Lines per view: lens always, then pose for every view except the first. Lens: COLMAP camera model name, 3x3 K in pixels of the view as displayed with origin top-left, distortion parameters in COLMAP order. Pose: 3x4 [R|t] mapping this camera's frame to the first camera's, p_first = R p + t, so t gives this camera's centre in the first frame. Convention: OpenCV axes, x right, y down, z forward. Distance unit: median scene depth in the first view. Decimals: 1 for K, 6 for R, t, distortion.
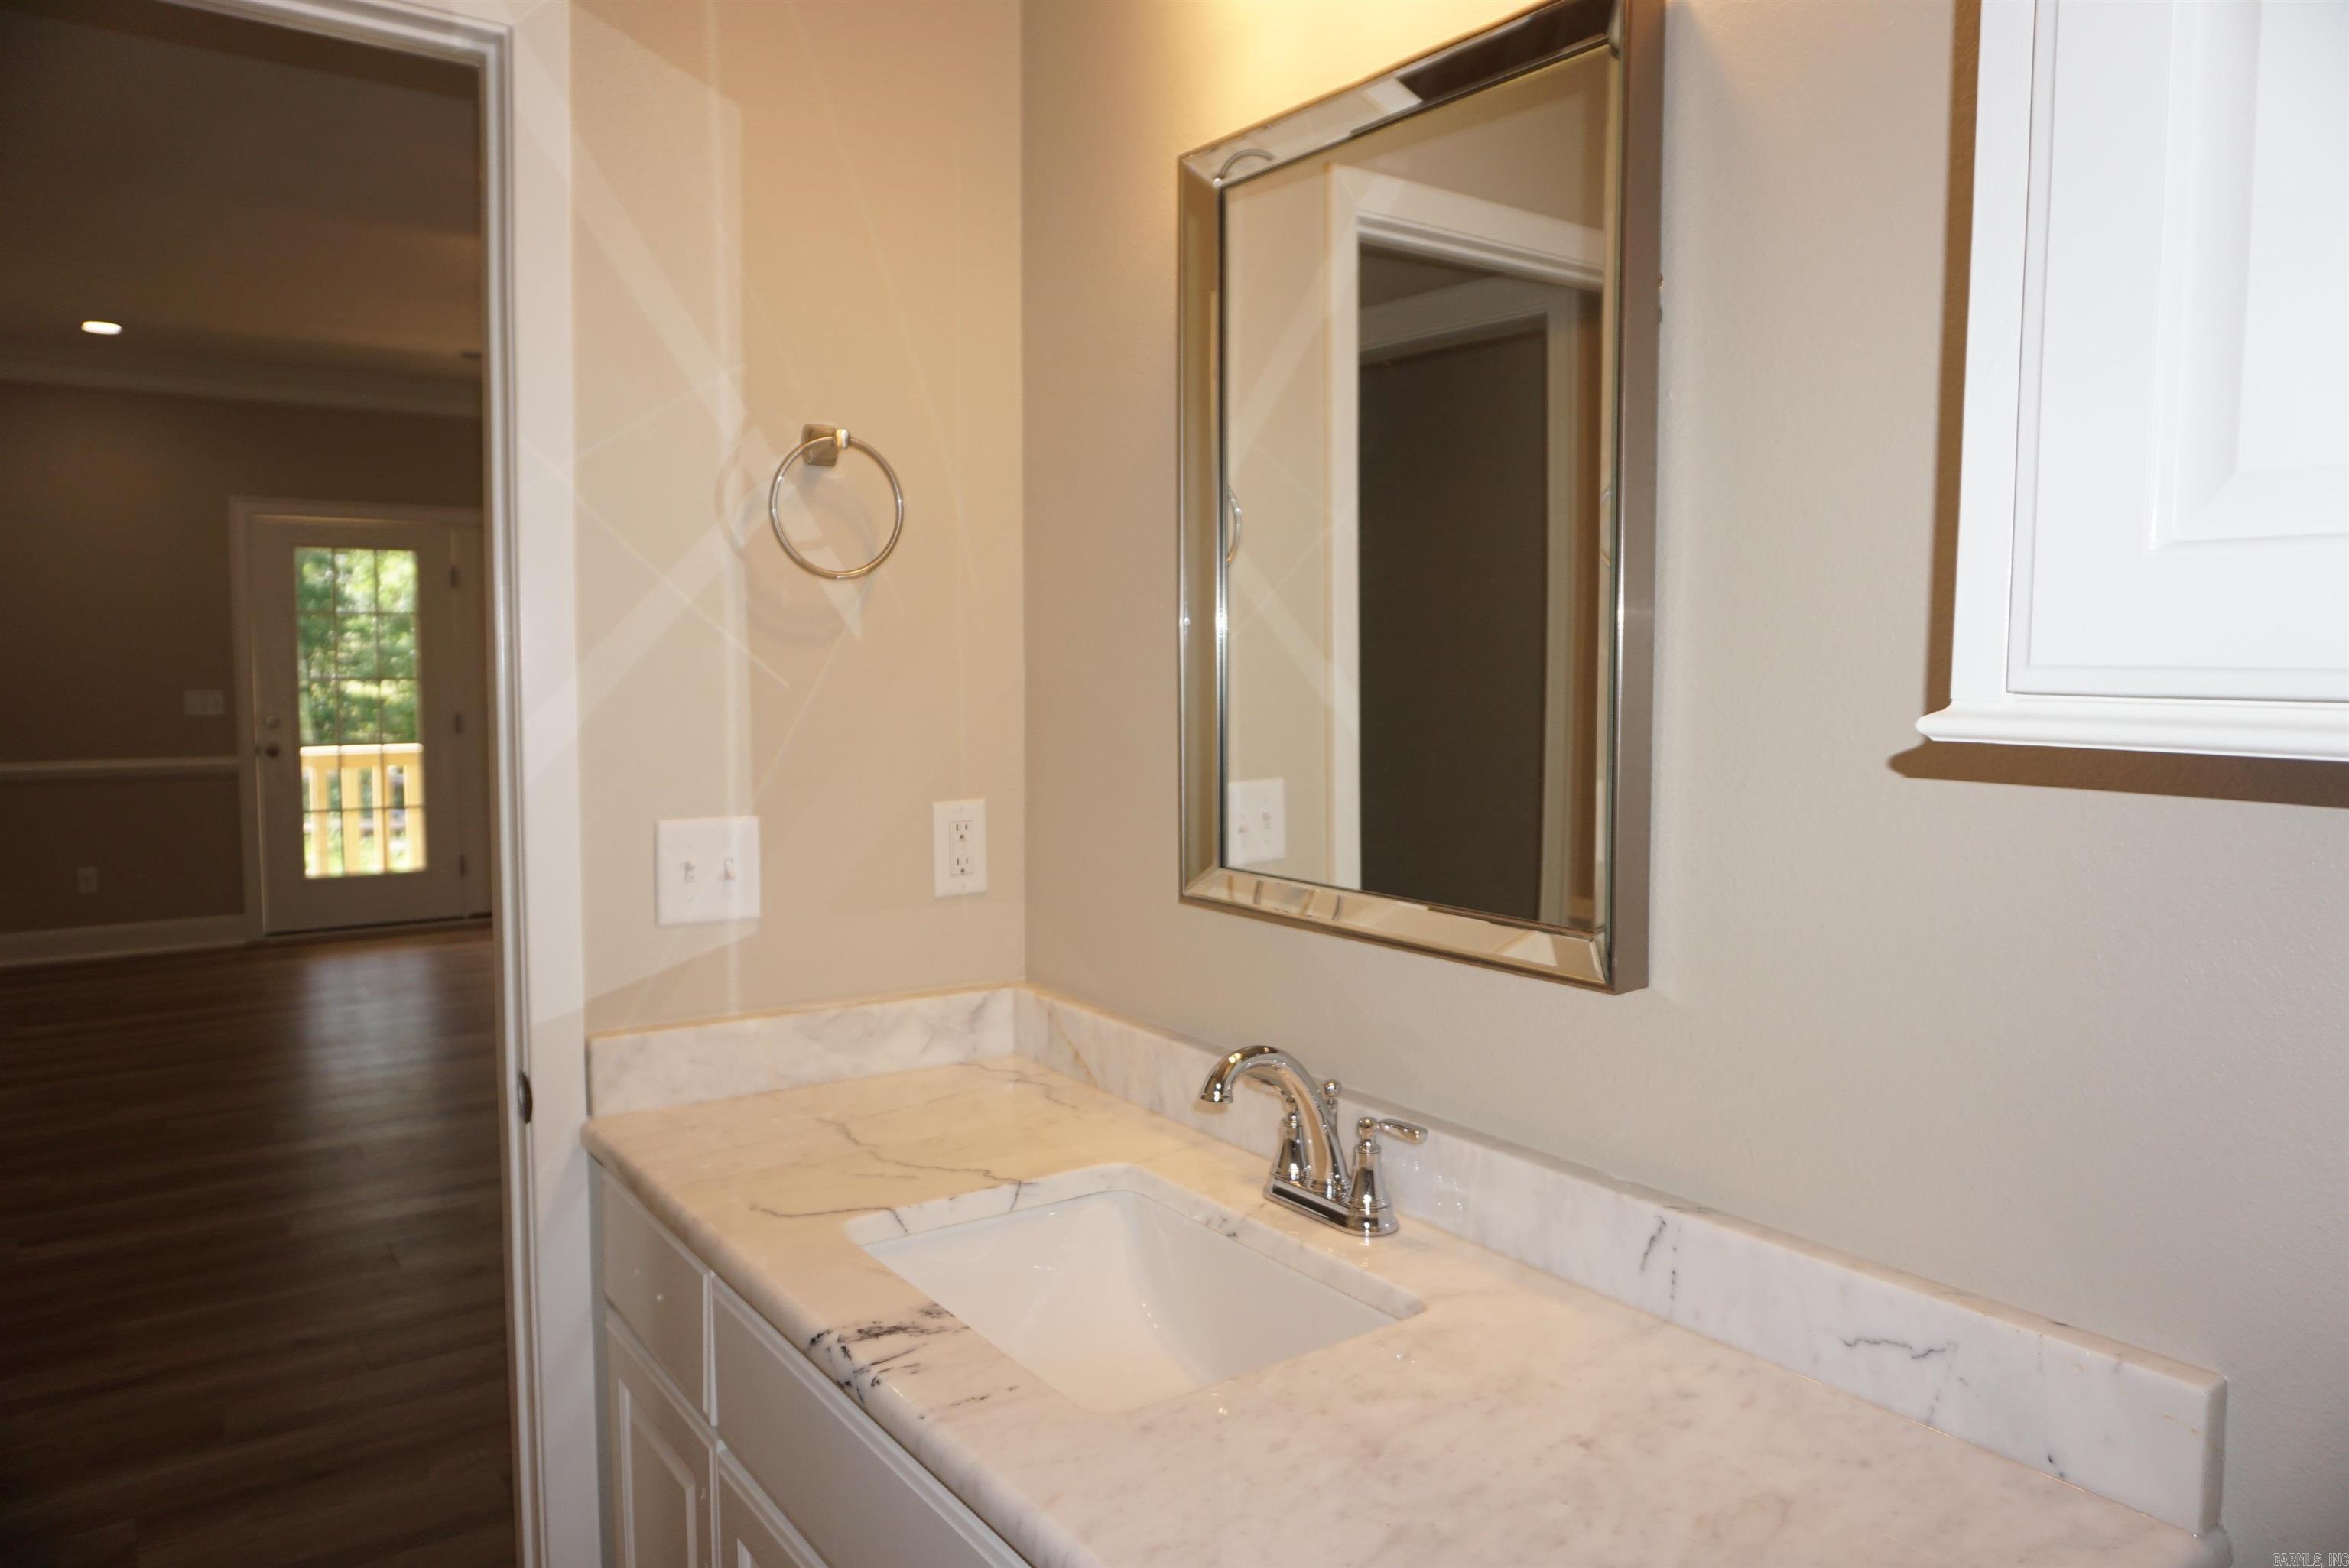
lens RADIAL K [[1568.9, 0, 1176.3], [0, 1568.9, 777.3], [0, 0, 1]] dist [-0.049550, 0.030274]
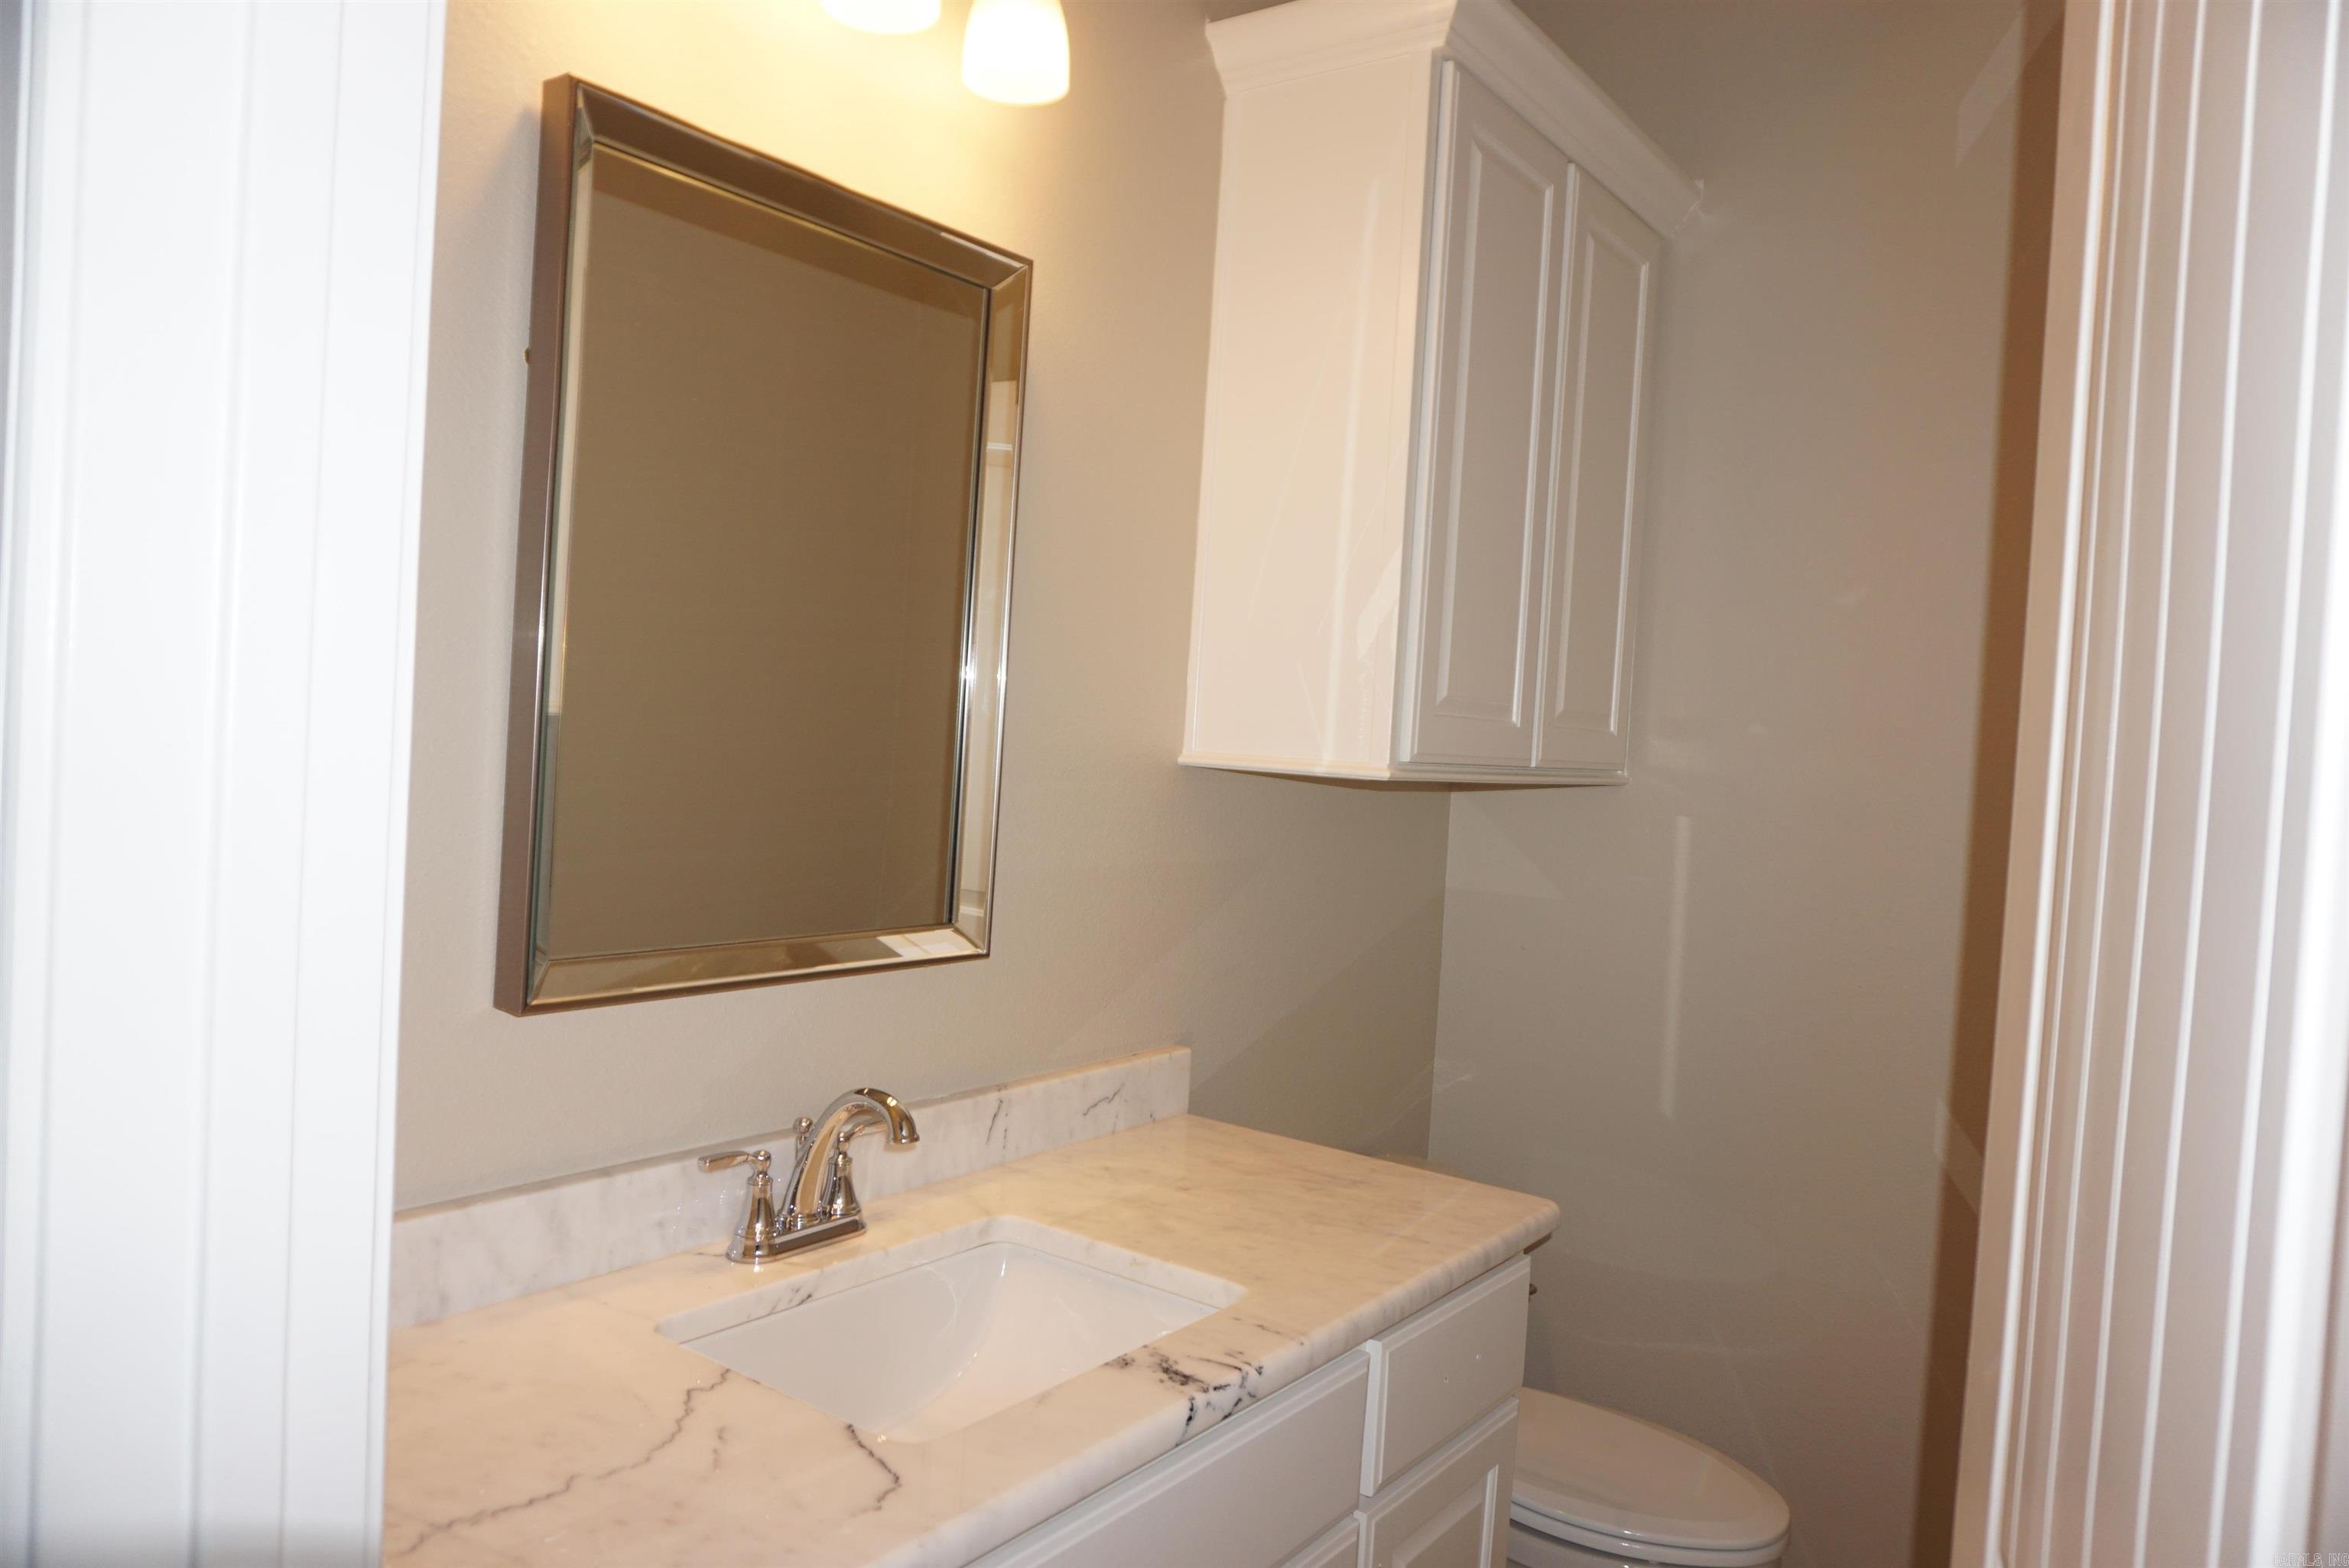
lens RADIAL K [[1568.9, 0, 1172.7], [0, 1568.9, 796.8], [0, 0, 1]] dist [-0.049550, 0.030274]
pose [[-0.308196, -0.068191, 0.948876, -1.163826], [0.004102, 0.997323, 0.073005, -0.118973], [-0.951314, 0.026392, -0.307091, 1.304569]]
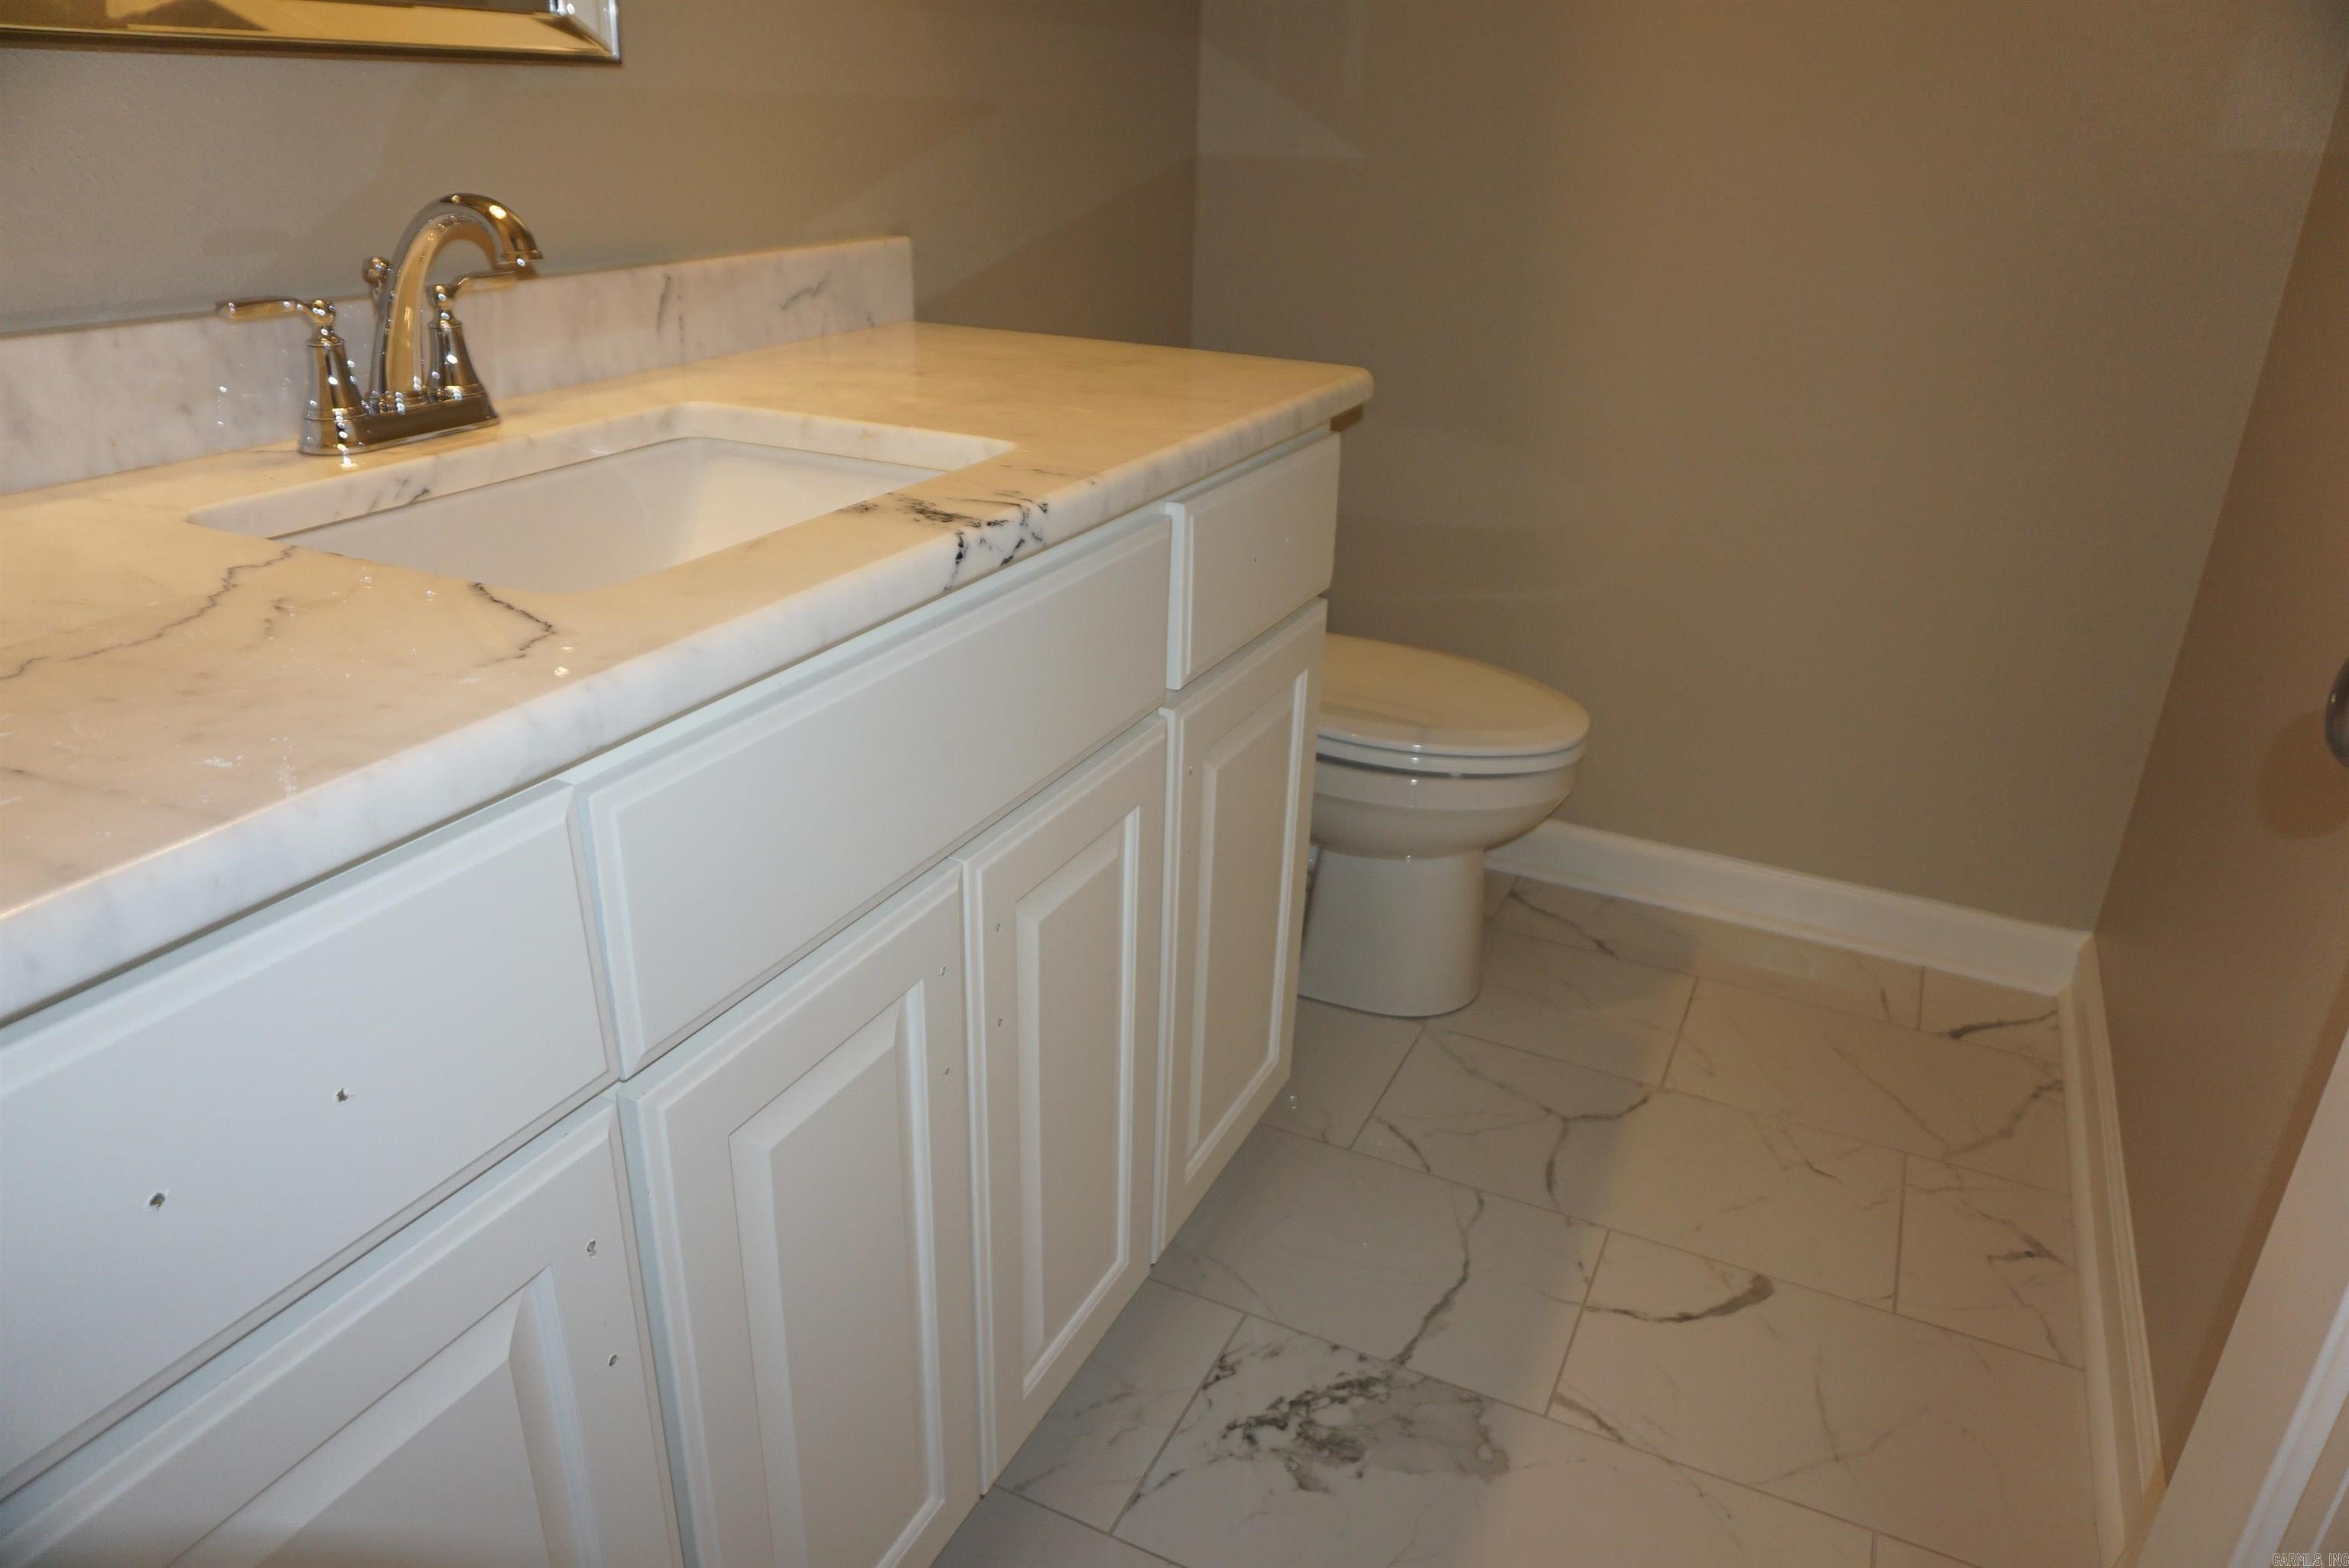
lens RADIAL K [[1568.9, 0, 1168.9], [0, 1568.9, 779.3], [0, 0, 1]] dist [-0.049550, 0.030274]
pose [[-0.477777, -0.371704, 0.795968, -0.928433], [0.026759, 0.899495, 0.436111, 0.126897], [-0.878073, 0.229663, -0.419812, 1.248890]]
